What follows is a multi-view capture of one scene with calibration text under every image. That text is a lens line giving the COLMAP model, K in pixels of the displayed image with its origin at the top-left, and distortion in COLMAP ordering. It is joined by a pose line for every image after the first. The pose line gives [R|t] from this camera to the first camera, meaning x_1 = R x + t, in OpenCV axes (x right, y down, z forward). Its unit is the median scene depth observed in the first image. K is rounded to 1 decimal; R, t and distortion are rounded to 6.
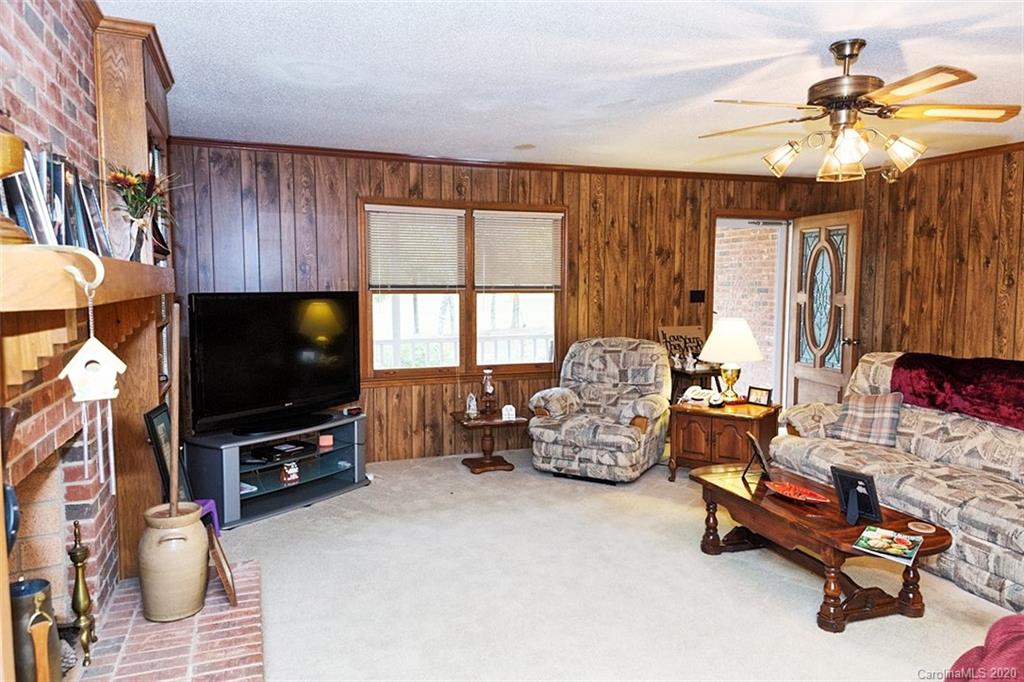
lens RADIAL K [[696.0, 0, 530.4], [0, 696.0, 336.6], [0, 0, 1]] dist [0.058299, -0.046560]
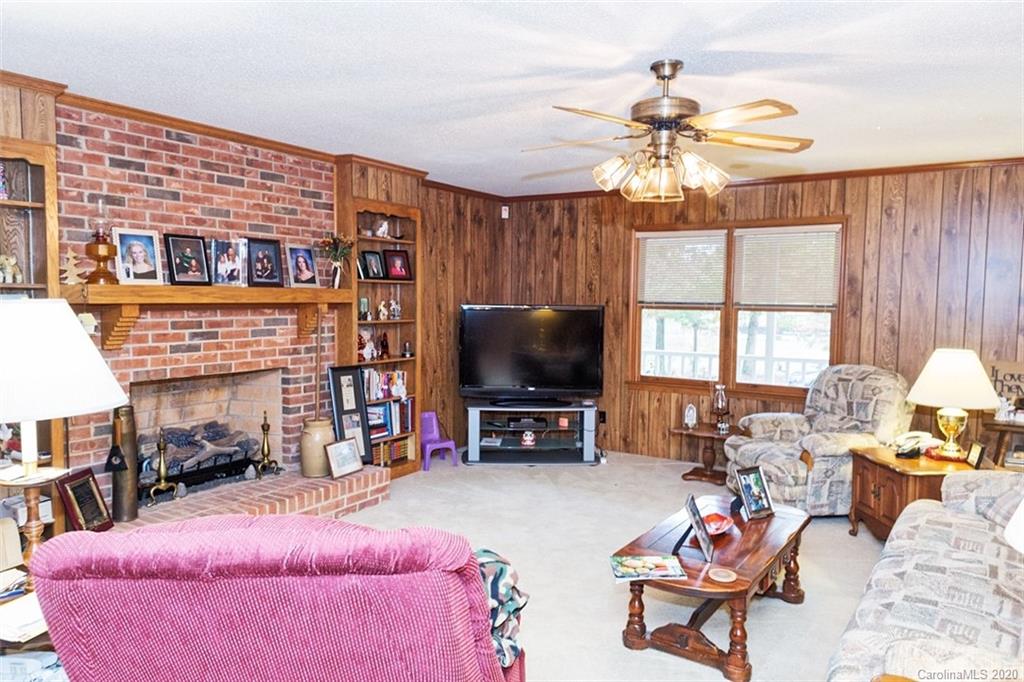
lens RADIAL K [[696.0, 0, 516.1], [0, 696.0, 342.6], [0, 0, 1]] dist [0.058299, -0.046560]
pose [[0.608590, 0.059561, -0.791246, 0.557456], [-0.075177, 0.997021, 0.017228, -0.009488], [0.789916, 0.048999, 0.611255, 0.129585]]
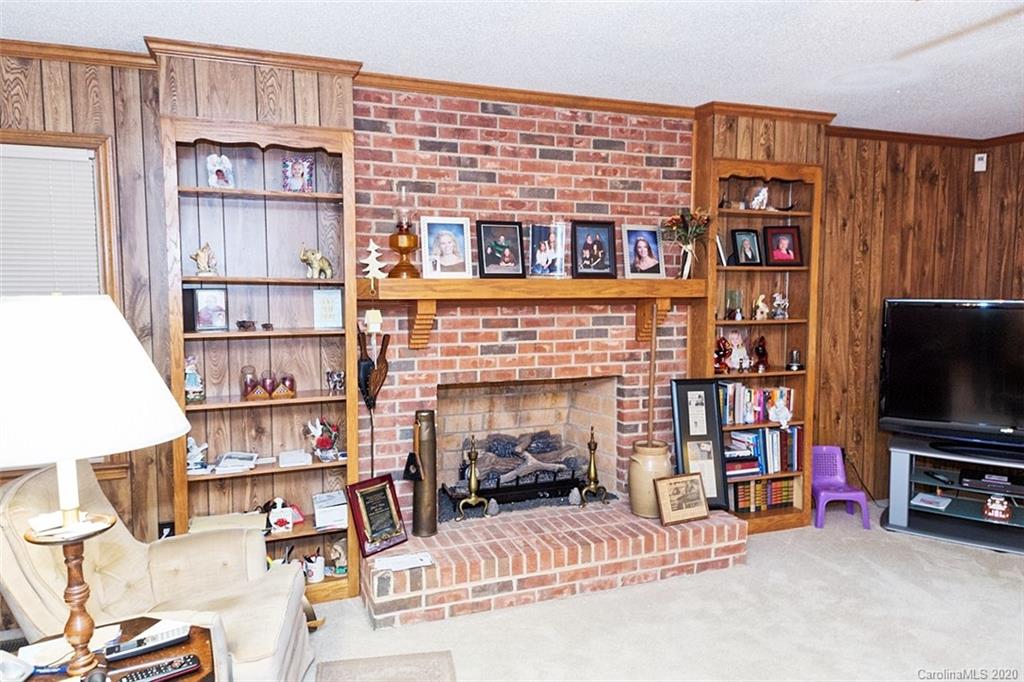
lens RADIAL K [[696.0, 0, 508.9], [0, 696.0, 340.8], [0, 0, 1]] dist [0.058299, -0.046560]
pose [[0.008474, 0.078402, -0.996886, 0.411080], [-0.083208, 0.993519, 0.077430, -0.023233], [0.996496, 0.082293, 0.014943, 0.302360]]
